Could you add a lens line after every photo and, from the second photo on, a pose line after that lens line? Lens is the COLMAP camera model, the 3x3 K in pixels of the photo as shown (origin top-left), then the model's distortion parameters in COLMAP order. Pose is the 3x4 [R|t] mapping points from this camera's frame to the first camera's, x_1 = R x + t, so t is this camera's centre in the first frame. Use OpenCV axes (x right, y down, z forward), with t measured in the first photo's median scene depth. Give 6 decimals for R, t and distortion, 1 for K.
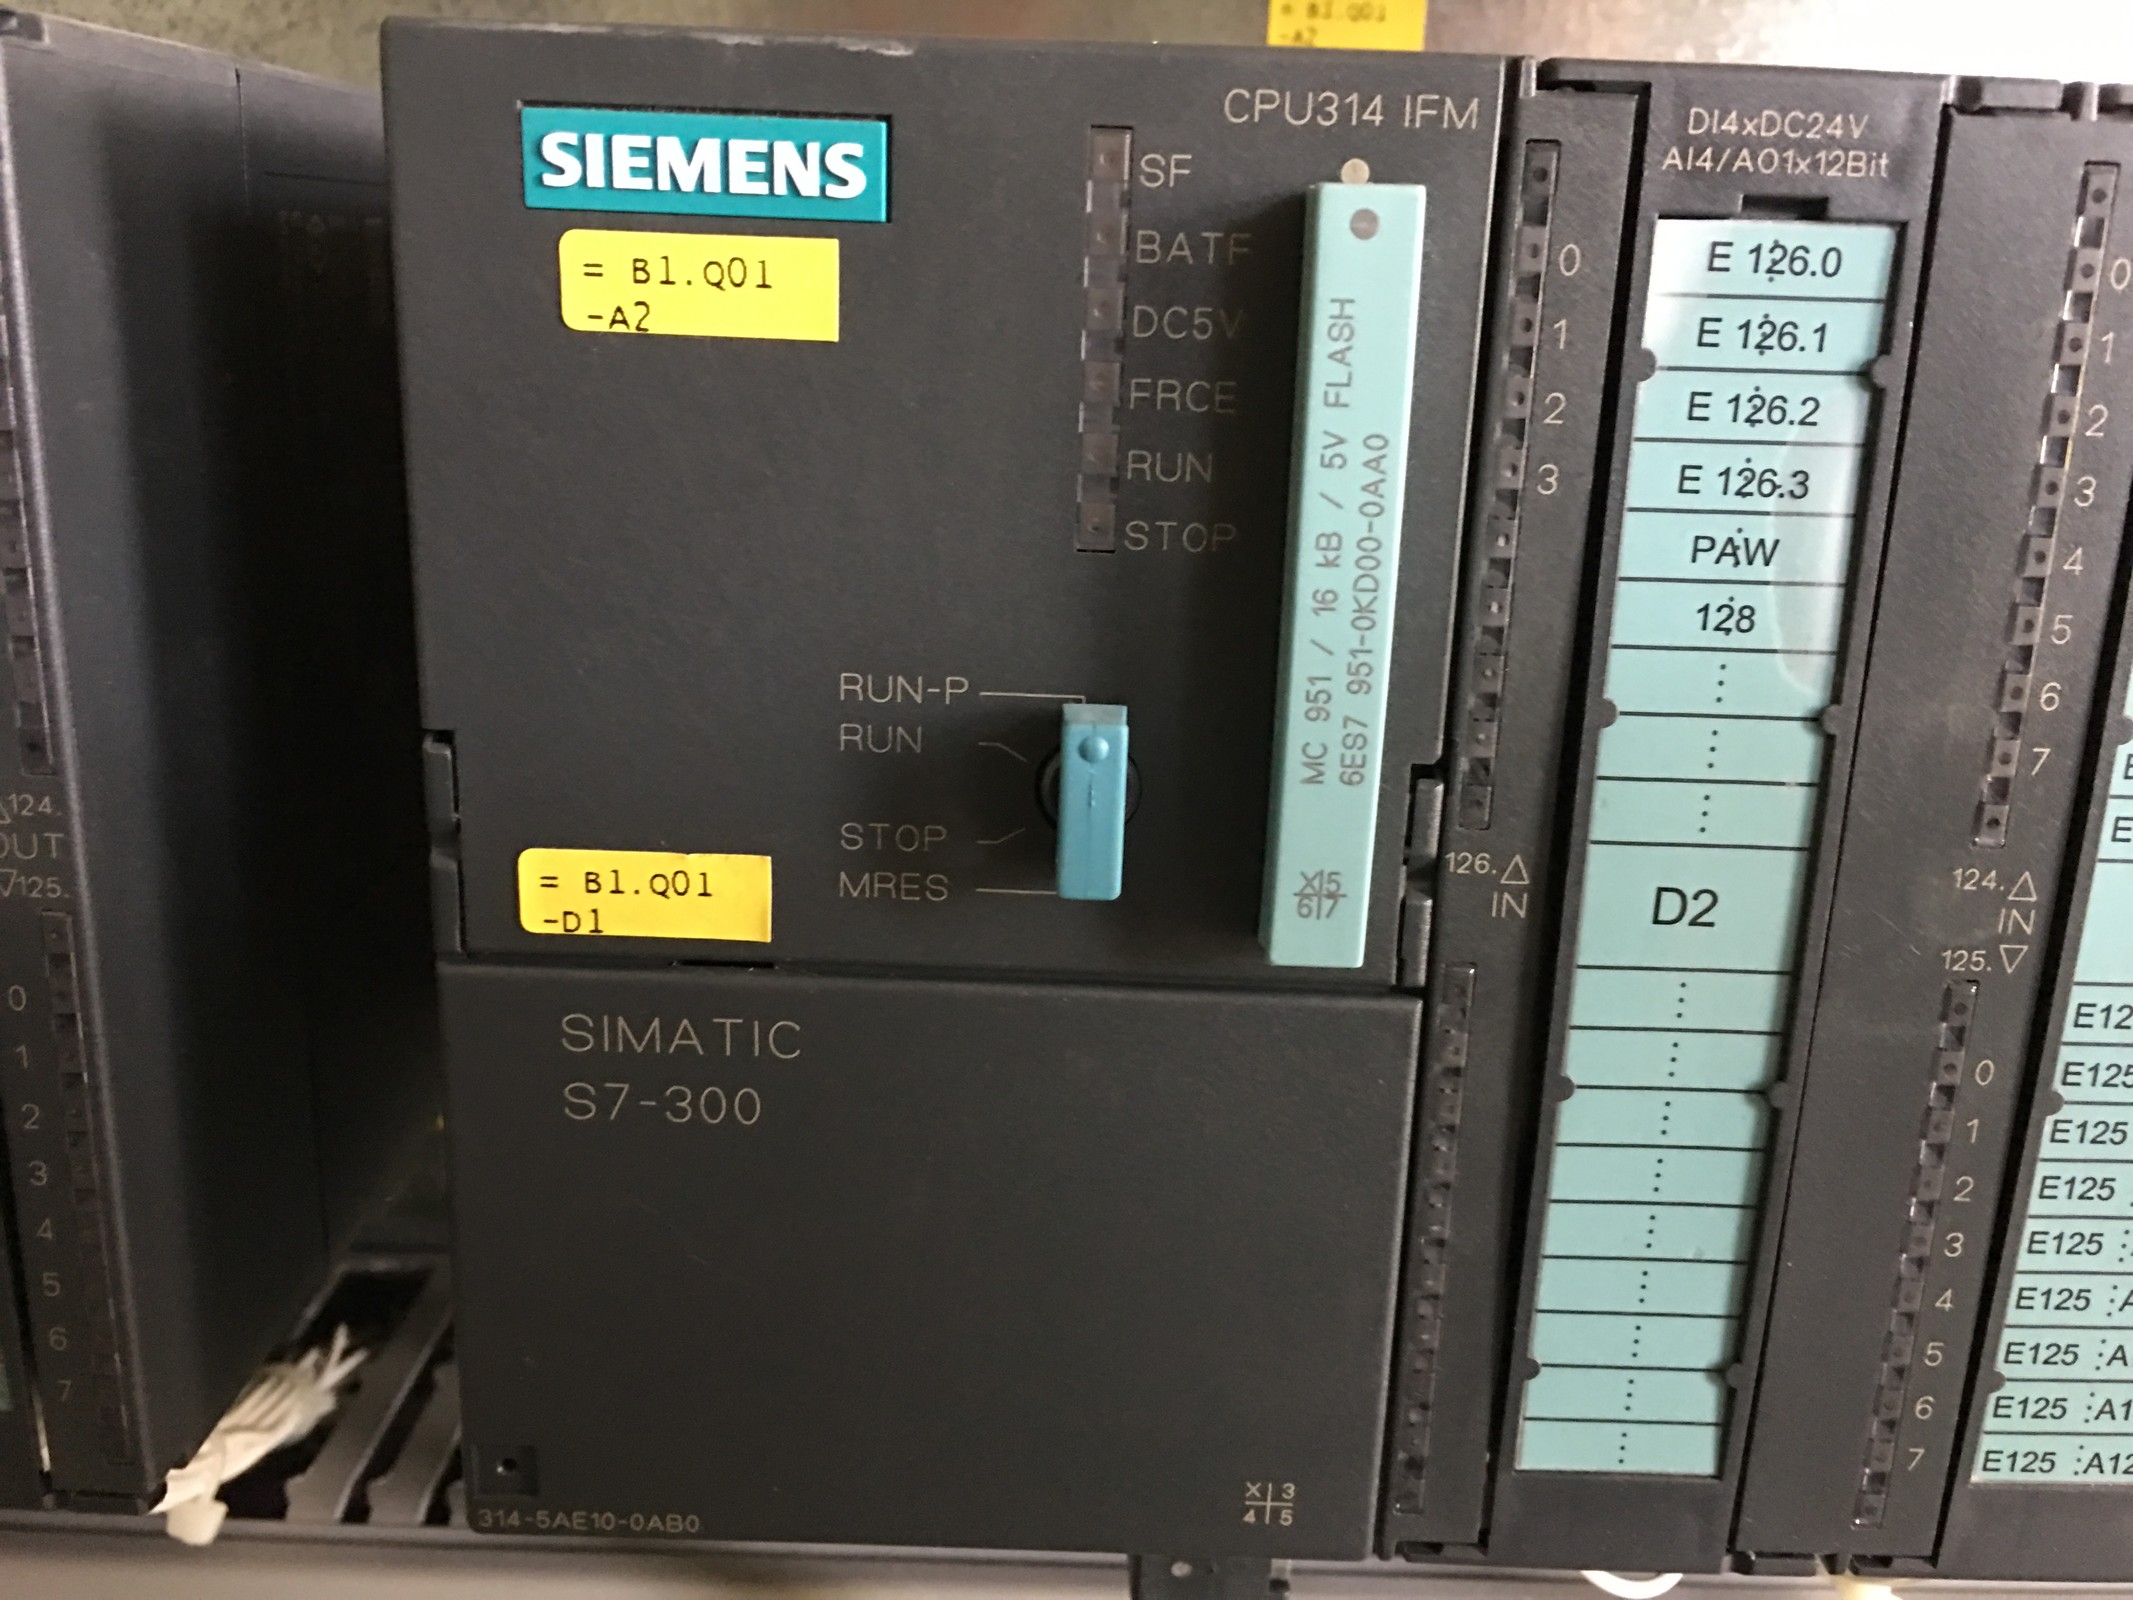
lens RADIAL K [[1782.7, 0, 1072.6], [0, 1782.7, 794.5], [0, 0, 1]] dist [0.059100, -0.094771]
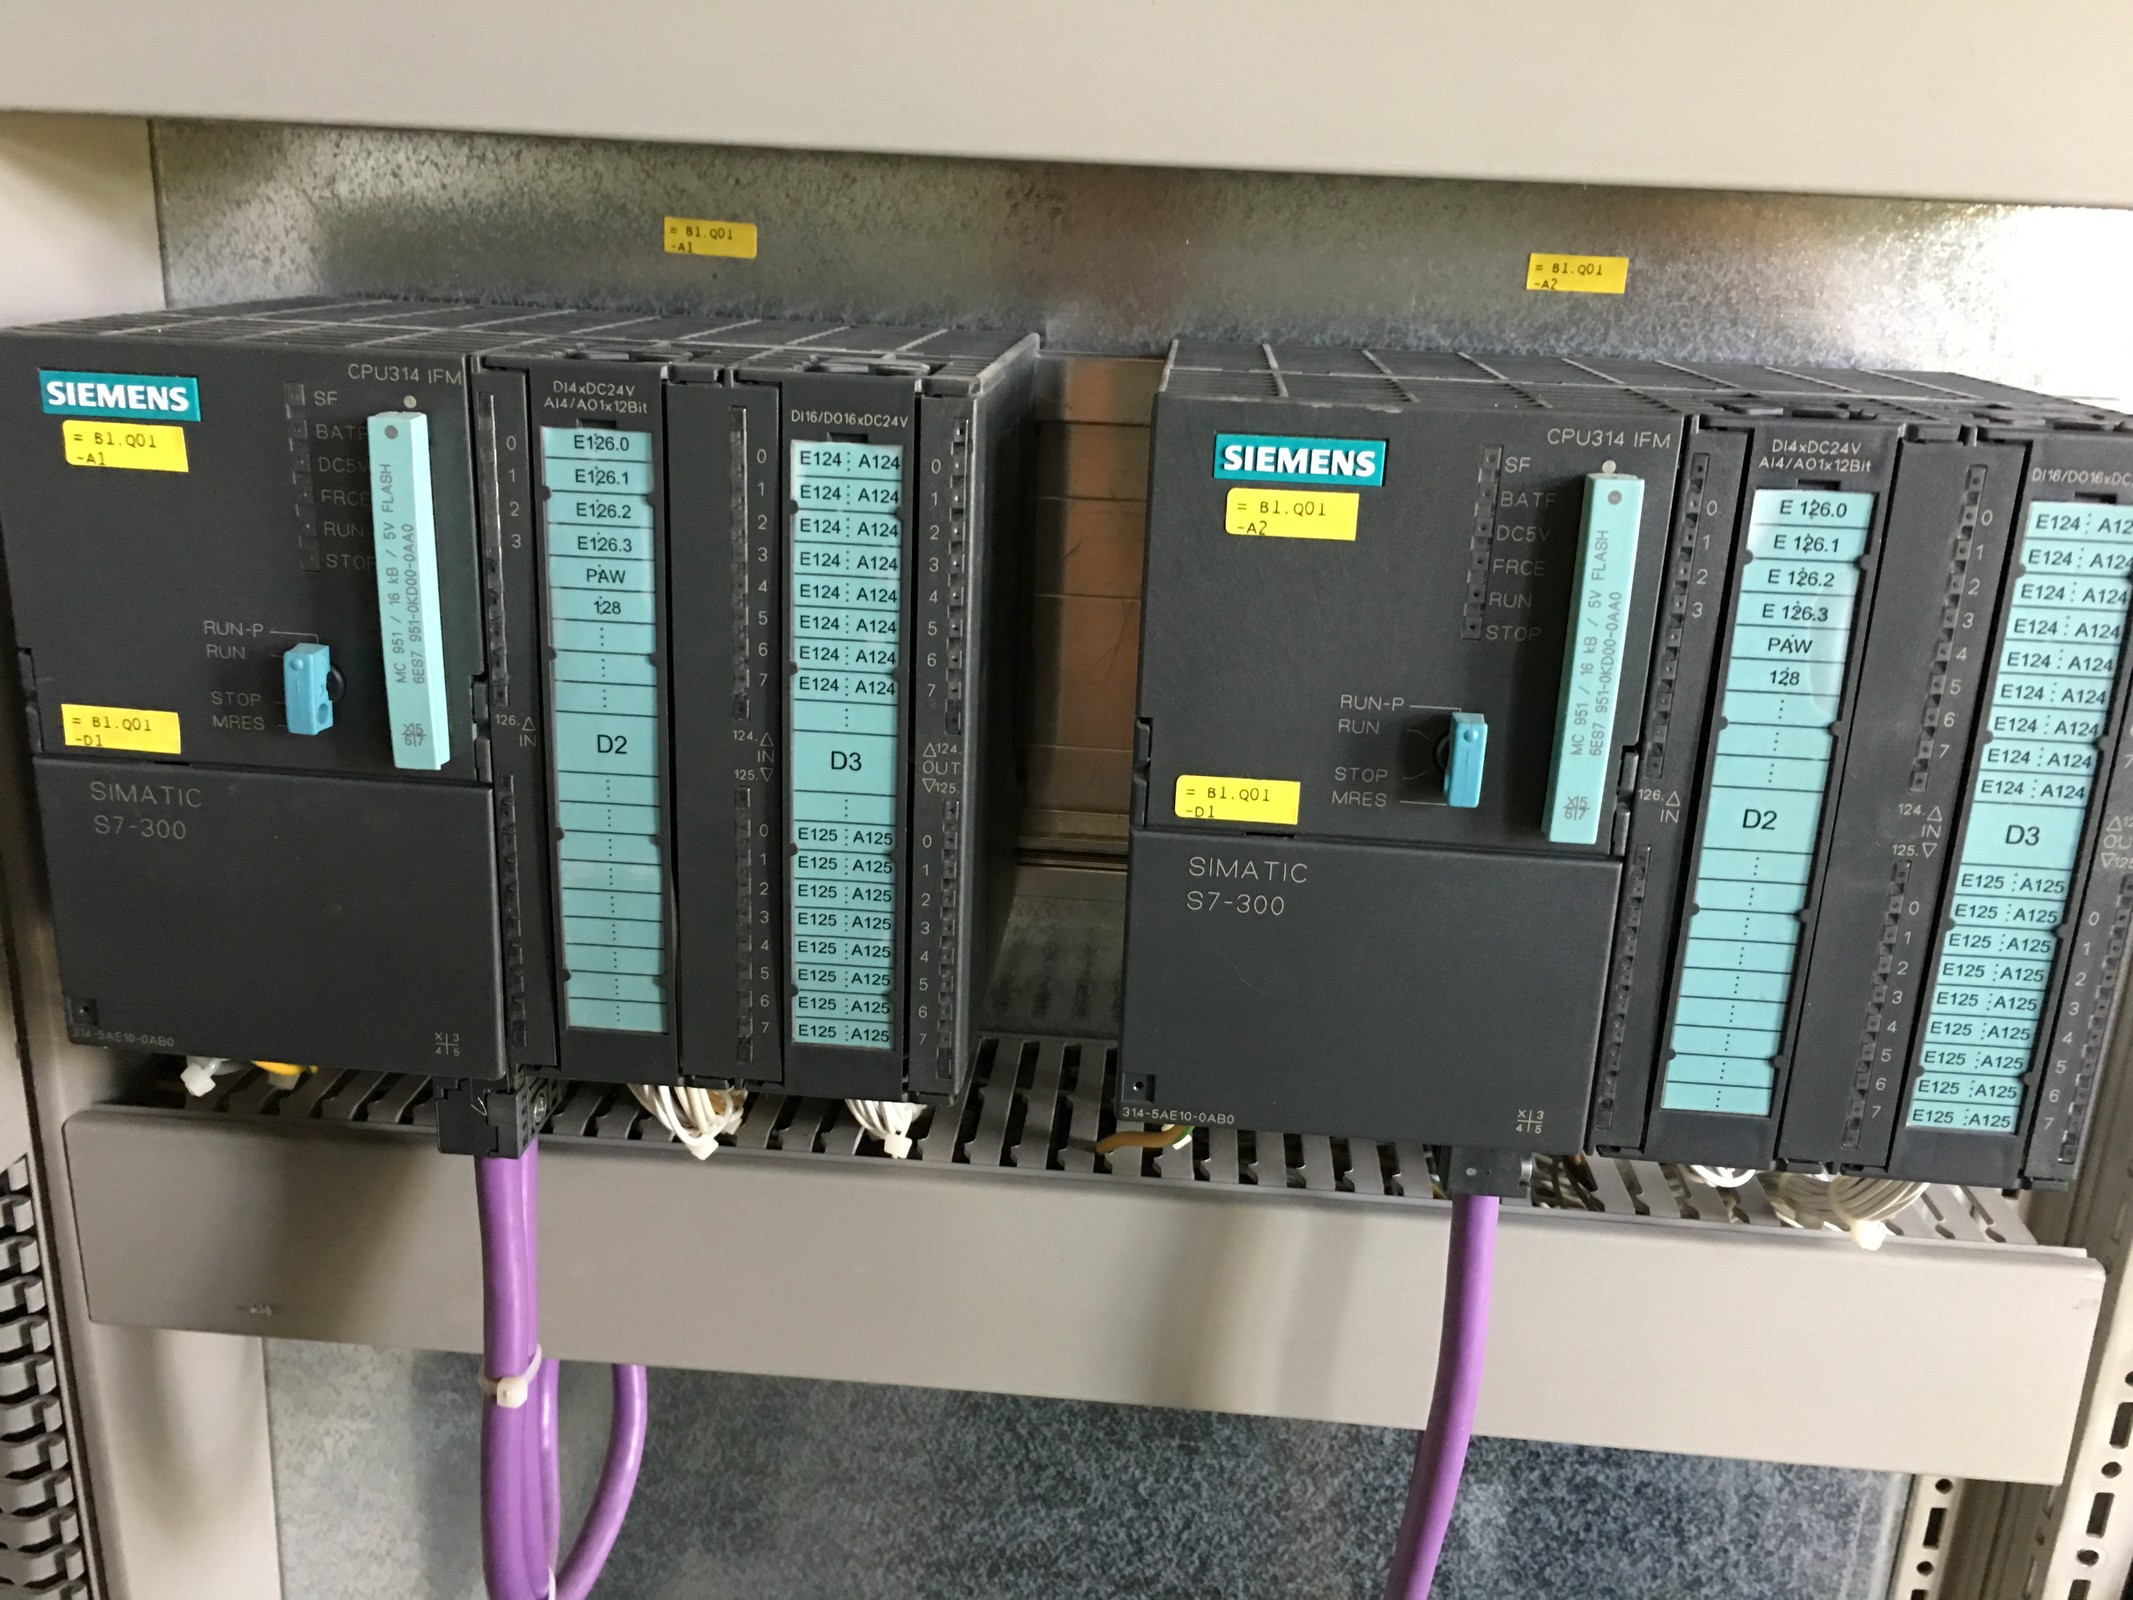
lens RADIAL K [[1782.7, 0, 1077.8], [0, 1782.7, 794.3], [0, 0, 1]] dist [0.059100, -0.094771]
pose [[0.997034, 0.026139, -0.072393, -0.276625], [-0.022819, 0.998666, 0.046316, -0.040971], [0.073507, -0.044527, 0.996300, -1.062919]]
